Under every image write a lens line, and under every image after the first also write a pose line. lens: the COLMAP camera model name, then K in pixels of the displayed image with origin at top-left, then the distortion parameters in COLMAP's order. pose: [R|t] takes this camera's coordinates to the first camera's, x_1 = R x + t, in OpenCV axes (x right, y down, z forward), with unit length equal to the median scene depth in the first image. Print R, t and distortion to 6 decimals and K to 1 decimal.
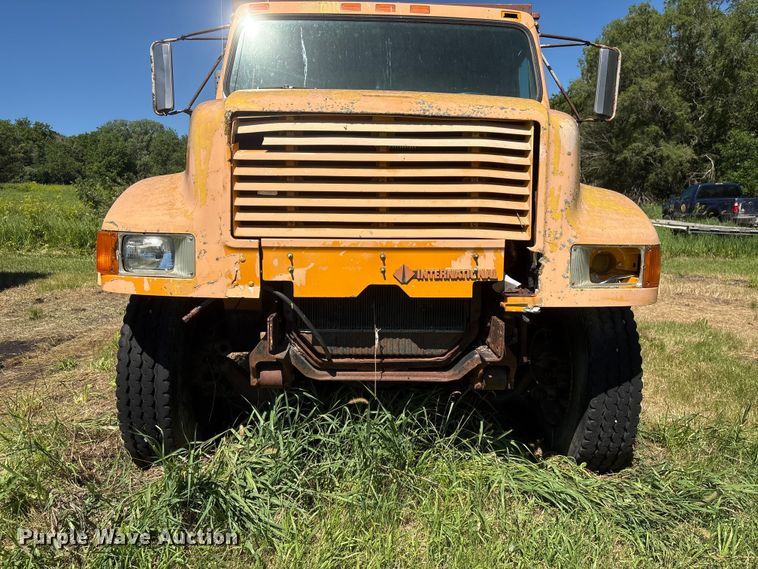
lens RADIAL K [[572.3, 0, 382.3], [0, 572.3, 286.8], [0, 0, 1]] dist [0.060953, -0.067257]
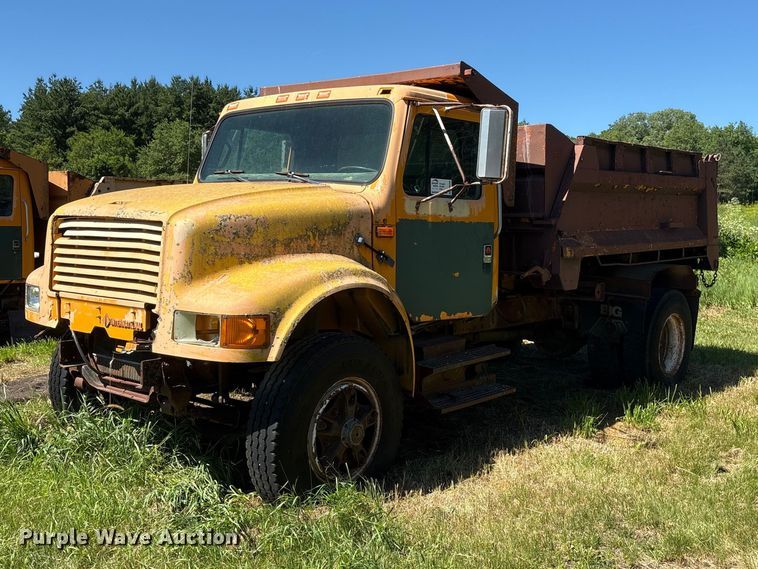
lens RADIAL K [[830.7, 0, 373.3], [0, 830.7, 283.5], [0, 0, 1]] dist [0.041249, 0.000000]
pose [[0.737772, 0.053768, -0.672905, 1.643151], [-0.100407, 0.994475, -0.030623, -0.100127], [0.667541, 0.090157, 0.739095, -0.126818]]
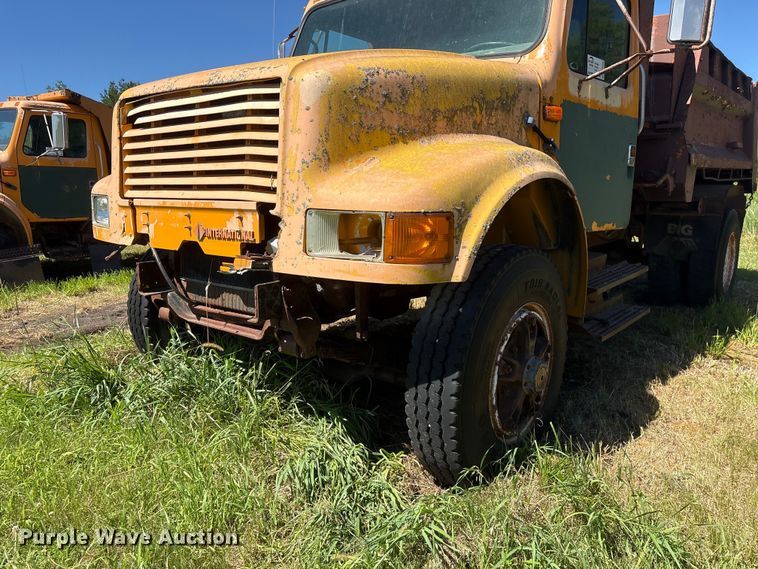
lens RADIAL K [[574.4, 0, 372.5], [0, 574.4, 291.1], [0, 0, 1]] dist [0.052598, -0.059270]
pose [[0.757159, 0.108011, -0.644239, 0.834002], [-0.083573, 0.994148, 0.068455, -0.010872], [0.647862, 0.002009, 0.761755, 0.298870]]
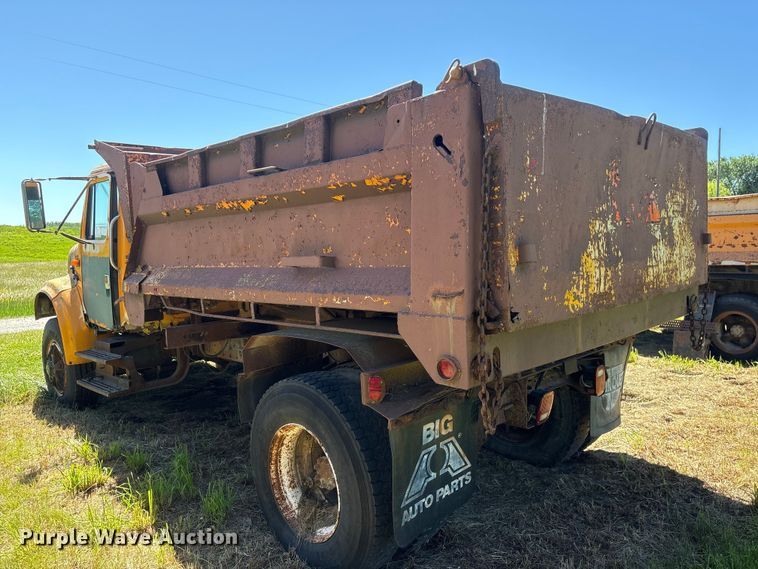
lens RADIAL K [[574.4, 0, 376.8], [0, 574.4, 289.7], [0, 0, 1]] dist [0.052598, -0.059270]
pose [[-0.726841, 0.068818, -0.683349, 1.067102], [-0.074320, 0.981244, 0.177868, -0.655667], [0.682772, 0.180068, -0.708094, 3.640888]]
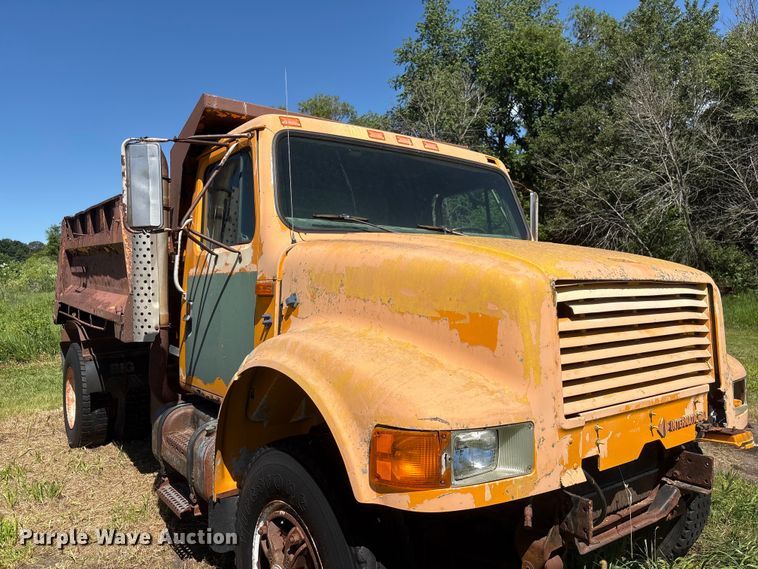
lens RADIAL K [[574.4, 0, 379.7], [0, 574.4, 290.8], [0, 0, 1]] dist [0.052598, -0.059270]
pose [[0.816344, -0.023698, 0.577079, -0.809907], [0.093288, 0.991449, -0.091252, -0.181844], [-0.569982, 0.128328, 0.811574, 0.327281]]
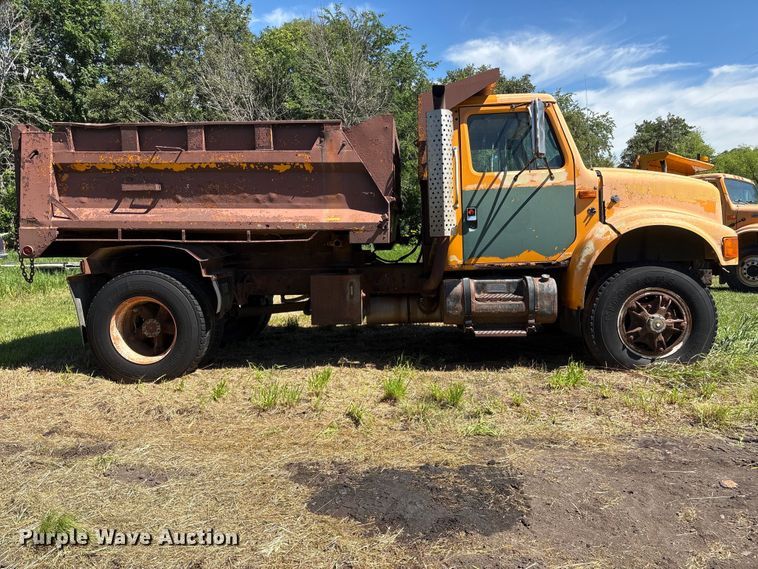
lens RADIAL K [[572.3, 0, 375.9], [0, 572.3, 285.3], [0, 0, 1]] dist [0.060953, -0.067257]
pose [[0.085608, -0.090336, 0.992225, -2.359815], [0.165099, 0.983399, 0.075288, -0.259207], [-0.982555, 0.157370, 0.099101, 1.813997]]
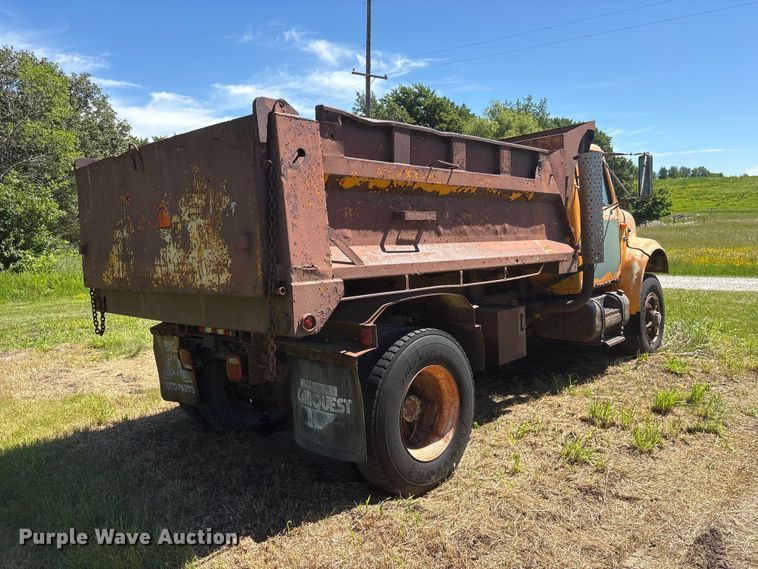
lens RADIAL K [[572.3, 0, 376.7], [0, 572.3, 283.7], [0, 0, 1]] dist [0.060953, -0.067257]
pose [[-0.715028, -0.038166, 0.698053, -1.379994], [0.138136, 0.971109, 0.194590, -0.687934], [-0.685313, 0.235564, -0.689098, 3.781265]]
